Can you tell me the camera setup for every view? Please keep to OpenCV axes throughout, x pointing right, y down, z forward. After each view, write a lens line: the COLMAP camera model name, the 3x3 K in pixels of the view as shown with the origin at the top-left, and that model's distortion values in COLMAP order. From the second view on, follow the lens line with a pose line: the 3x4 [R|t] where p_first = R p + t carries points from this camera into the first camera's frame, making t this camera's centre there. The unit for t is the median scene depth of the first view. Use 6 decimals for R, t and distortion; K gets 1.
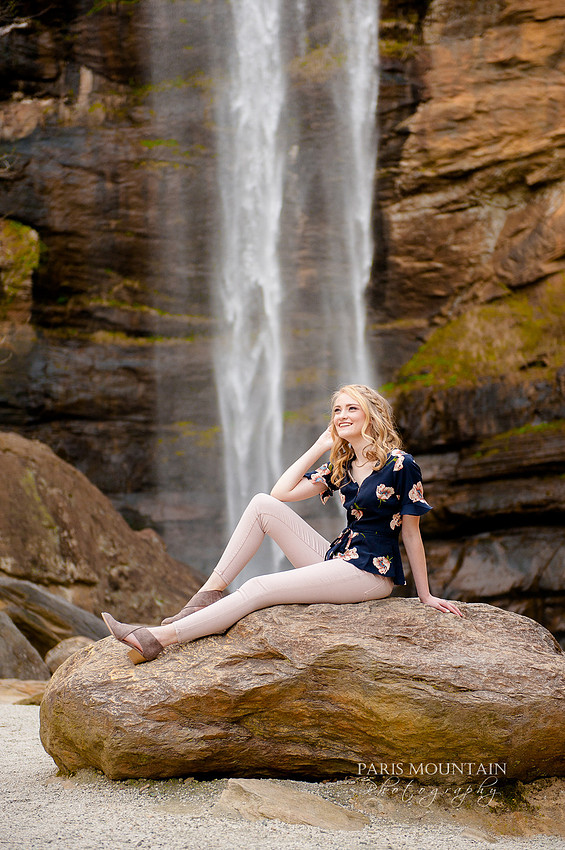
lens RADIAL K [[1877.8, 0, 258.3], [0, 1877.8, 386.0], [0, 0, 1]] dist [0.056480, 0.000000]
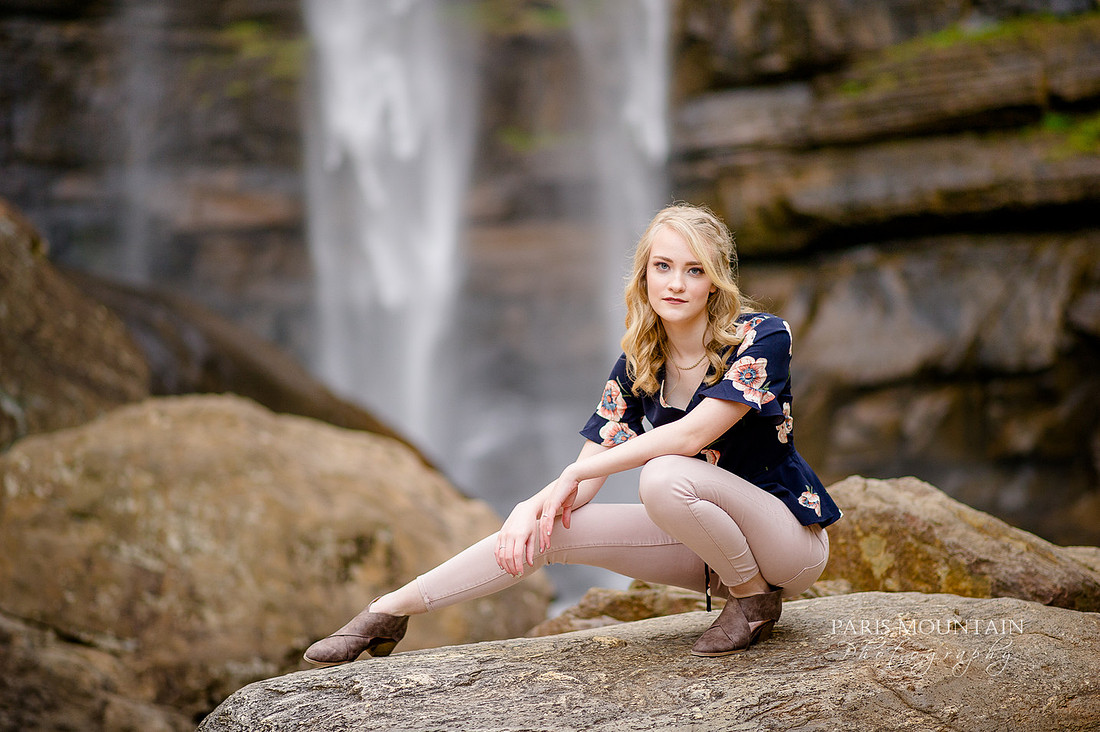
lens RADIAL K [[2430.1, 0, 552.4], [0, 2430.1, 344.8], [0, 0, 1]] dist [0.056480, 0.000000]
pose [[0.999783, -0.002137, 0.020718, 0.026302], [0.000102, 0.995214, 0.097720, 0.040316], [-0.020828, -0.097696, 0.994998, 0.369312]]
